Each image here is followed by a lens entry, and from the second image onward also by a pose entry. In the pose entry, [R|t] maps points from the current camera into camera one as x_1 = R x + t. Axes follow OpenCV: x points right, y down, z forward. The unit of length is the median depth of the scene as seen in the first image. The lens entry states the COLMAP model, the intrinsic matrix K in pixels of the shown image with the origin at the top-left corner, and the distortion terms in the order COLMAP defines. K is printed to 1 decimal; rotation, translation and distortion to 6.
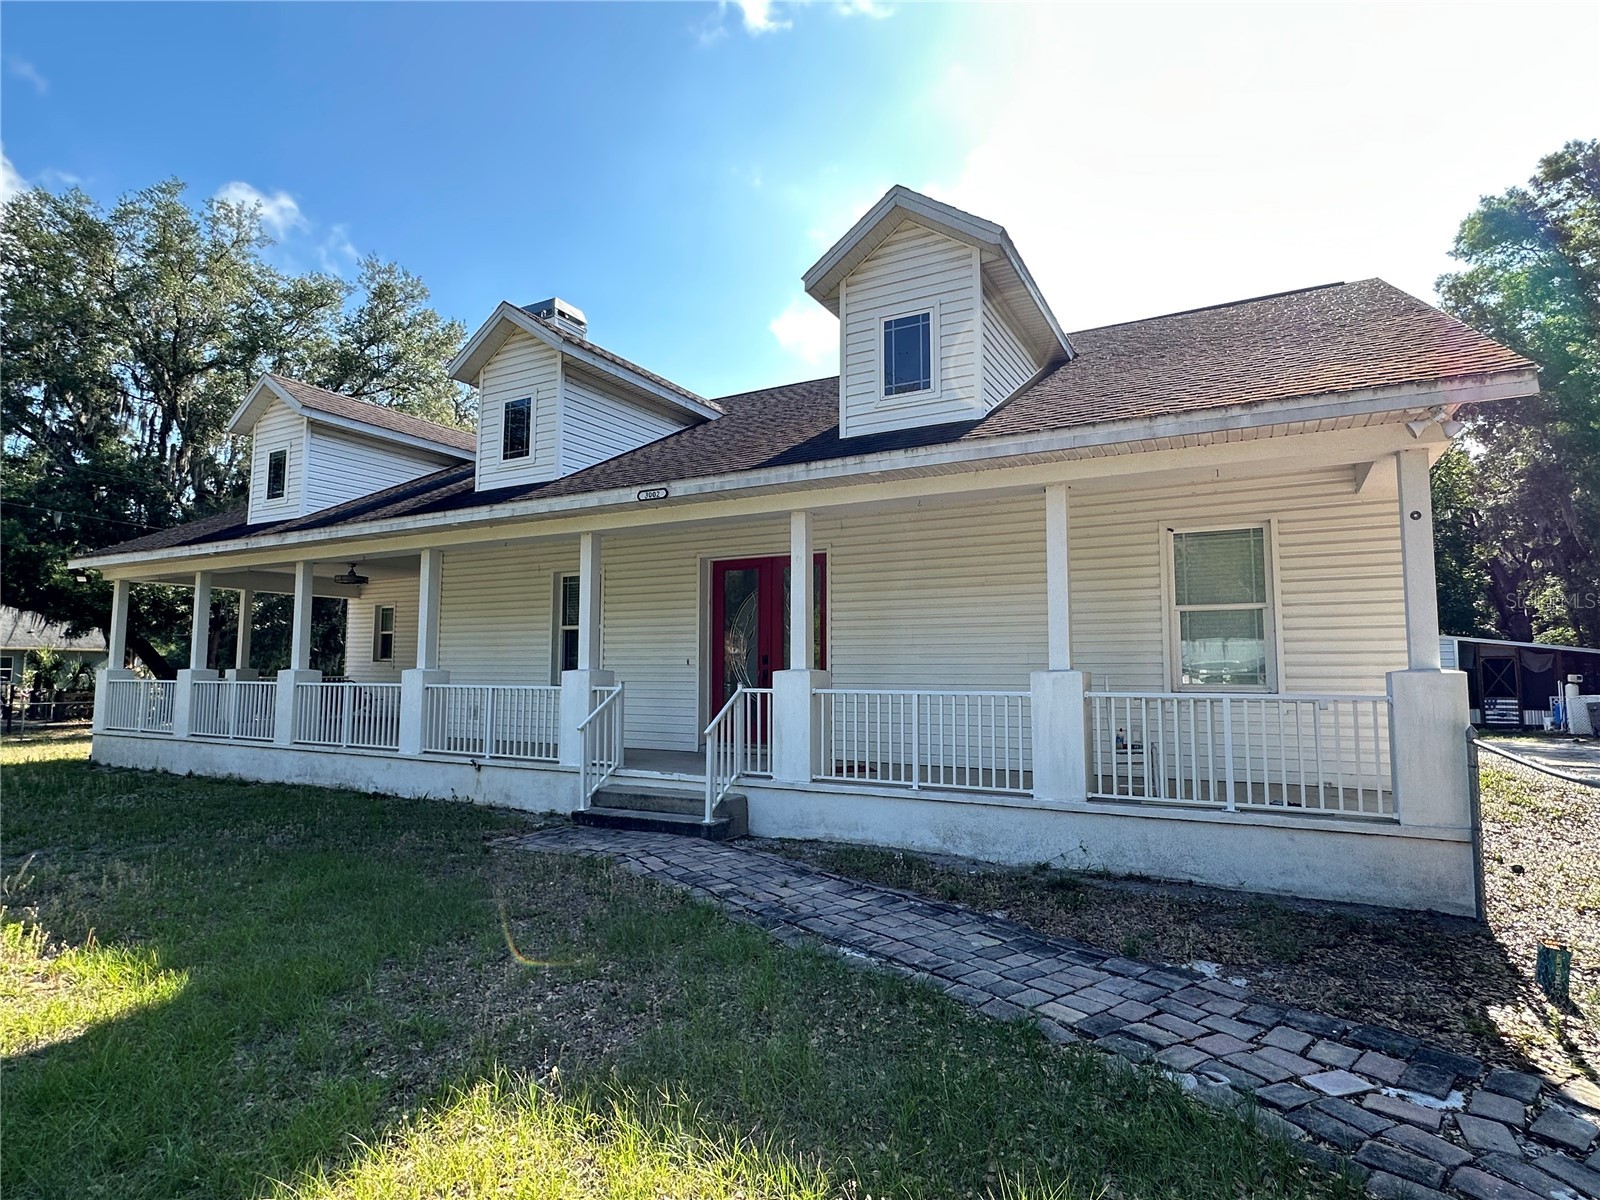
lens RADIAL K [[842.3, 0, 801.0], [0, 842.3, 598.8], [0, 0, 1]] dist [-0.026847, -0.000389]
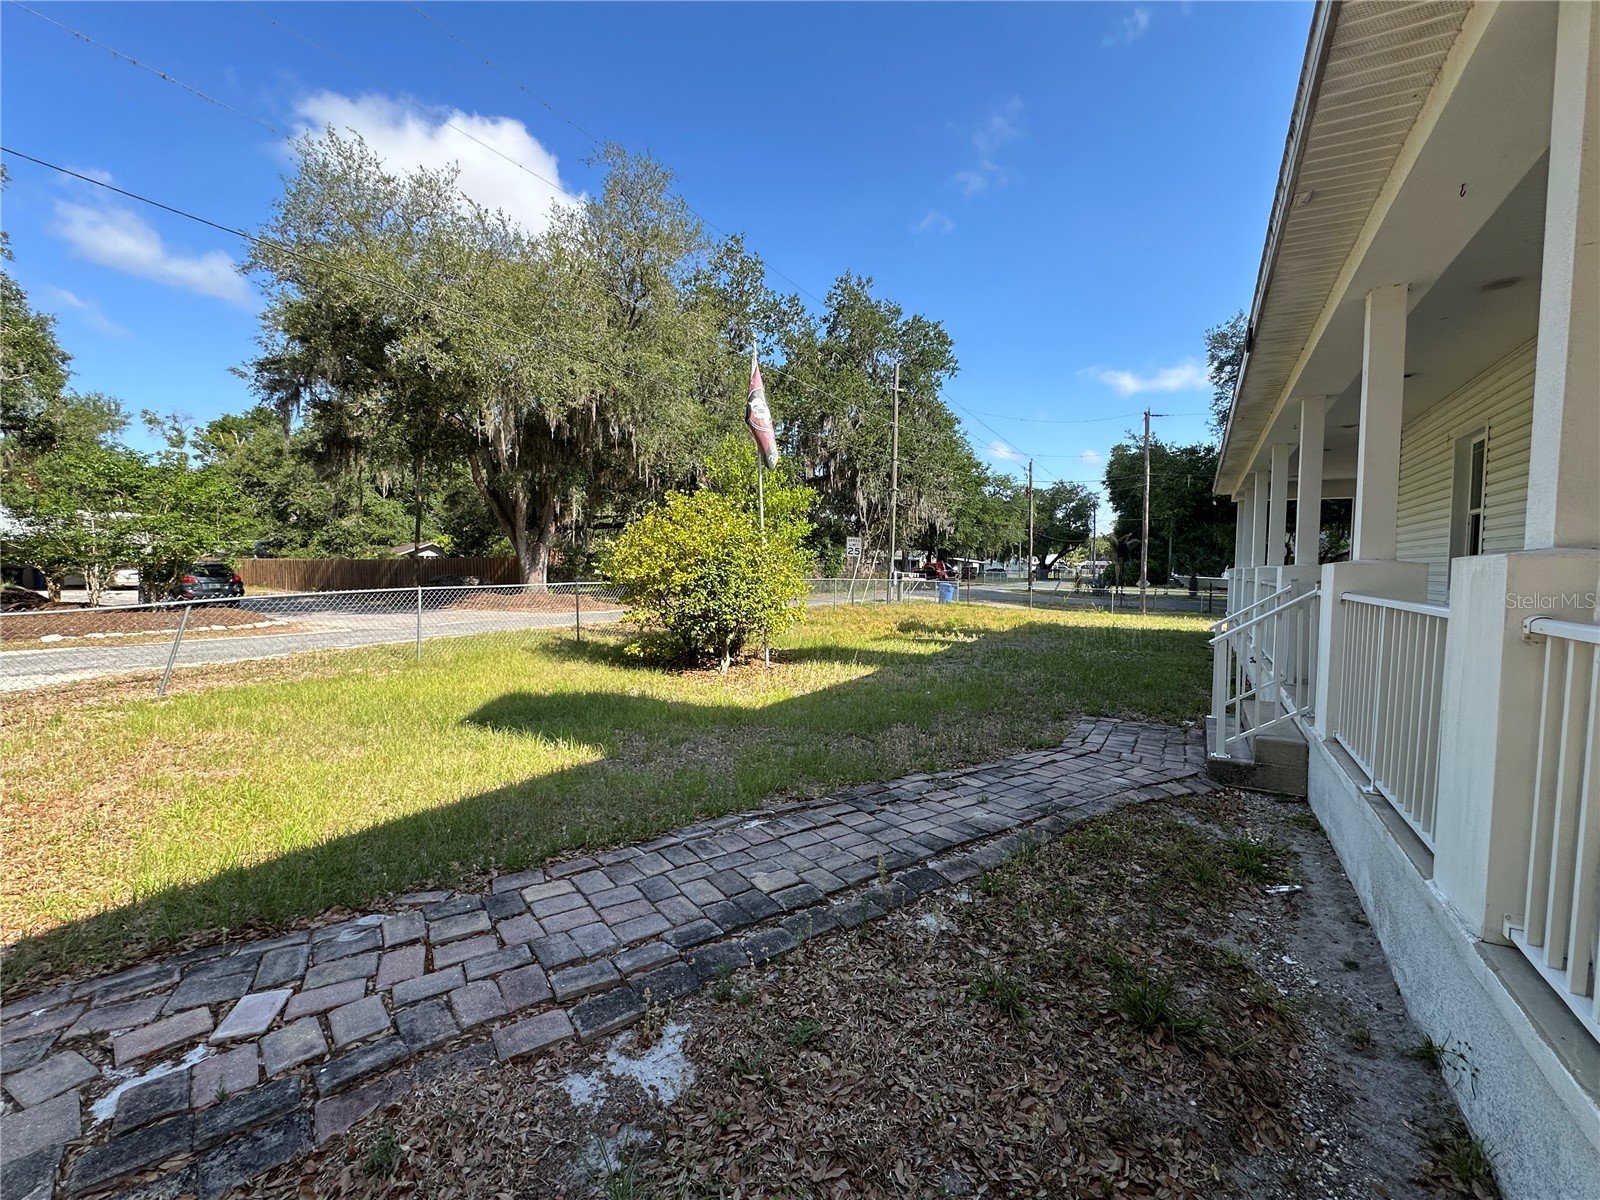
lens RADIAL K [[689.8, 0, 800.3], [0, 689.8, 600.7], [0, 0, 1]] dist [-0.000914, 0.000041]
pose [[-0.022344, 0.054498, -0.998264, 0.965593], [0.073329, 0.995913, 0.052728, 0.110471], [0.997057, -0.072024, -0.026249, 1.170189]]
